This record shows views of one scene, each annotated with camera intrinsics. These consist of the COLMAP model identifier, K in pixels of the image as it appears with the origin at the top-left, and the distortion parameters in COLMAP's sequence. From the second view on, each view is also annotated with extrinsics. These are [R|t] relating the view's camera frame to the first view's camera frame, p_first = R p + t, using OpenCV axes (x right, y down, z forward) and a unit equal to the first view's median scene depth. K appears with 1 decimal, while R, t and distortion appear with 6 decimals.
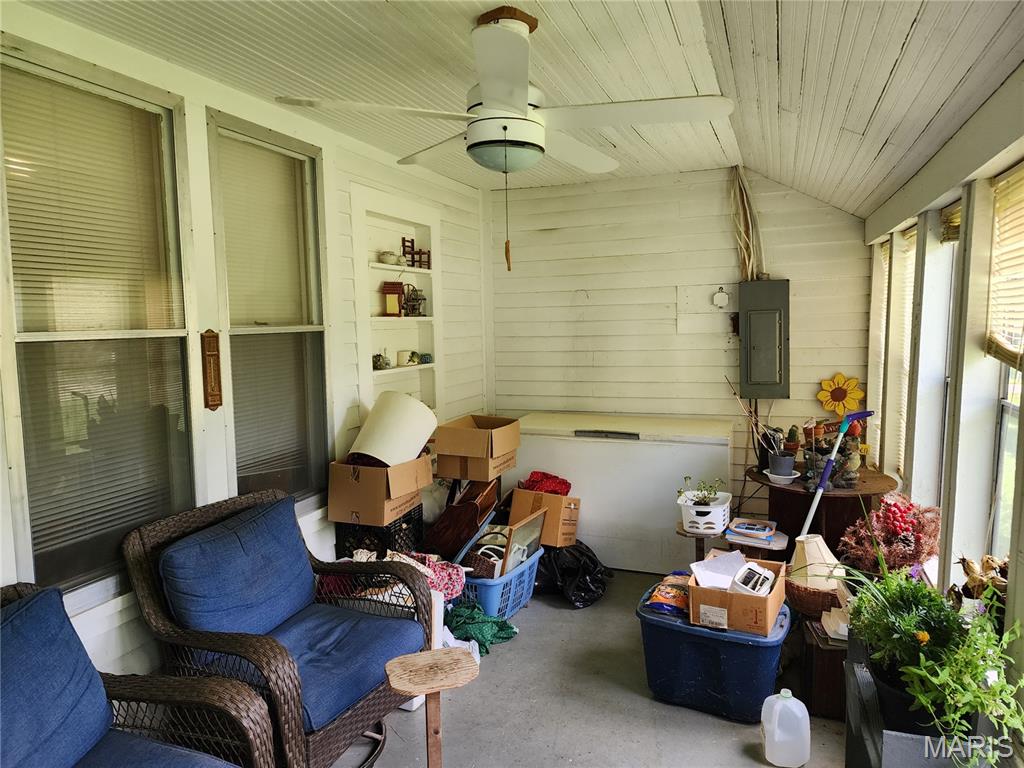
lens RADIAL K [[694.4, 0, 515.1], [0, 694.4, 386.5], [0, 0, 1]] dist [0.077581, -0.076685]
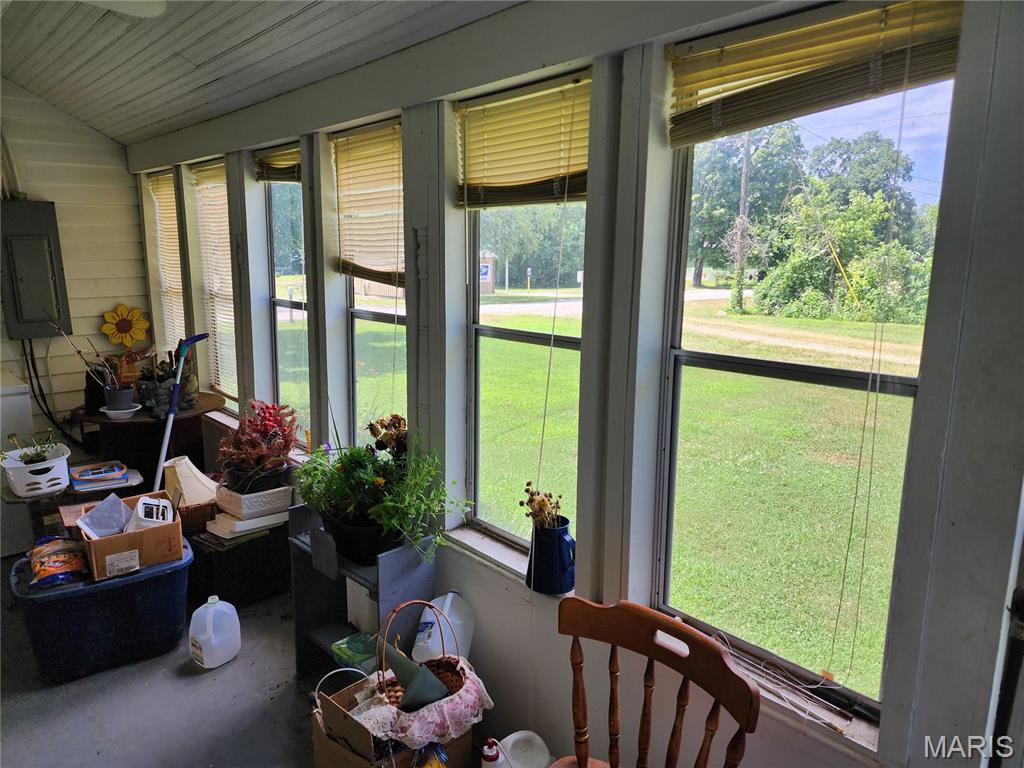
lens RADIAL K [[694.4, 0, 517.3], [0, 694.4, 384.9], [0, 0, 1]] dist [0.077581, -0.076685]
pose [[0.437537, -0.151879, 0.886281, -0.242106], [0.079209, 0.988311, 0.130259, 0.009824], [-0.895705, 0.013208, 0.444453, 0.089484]]
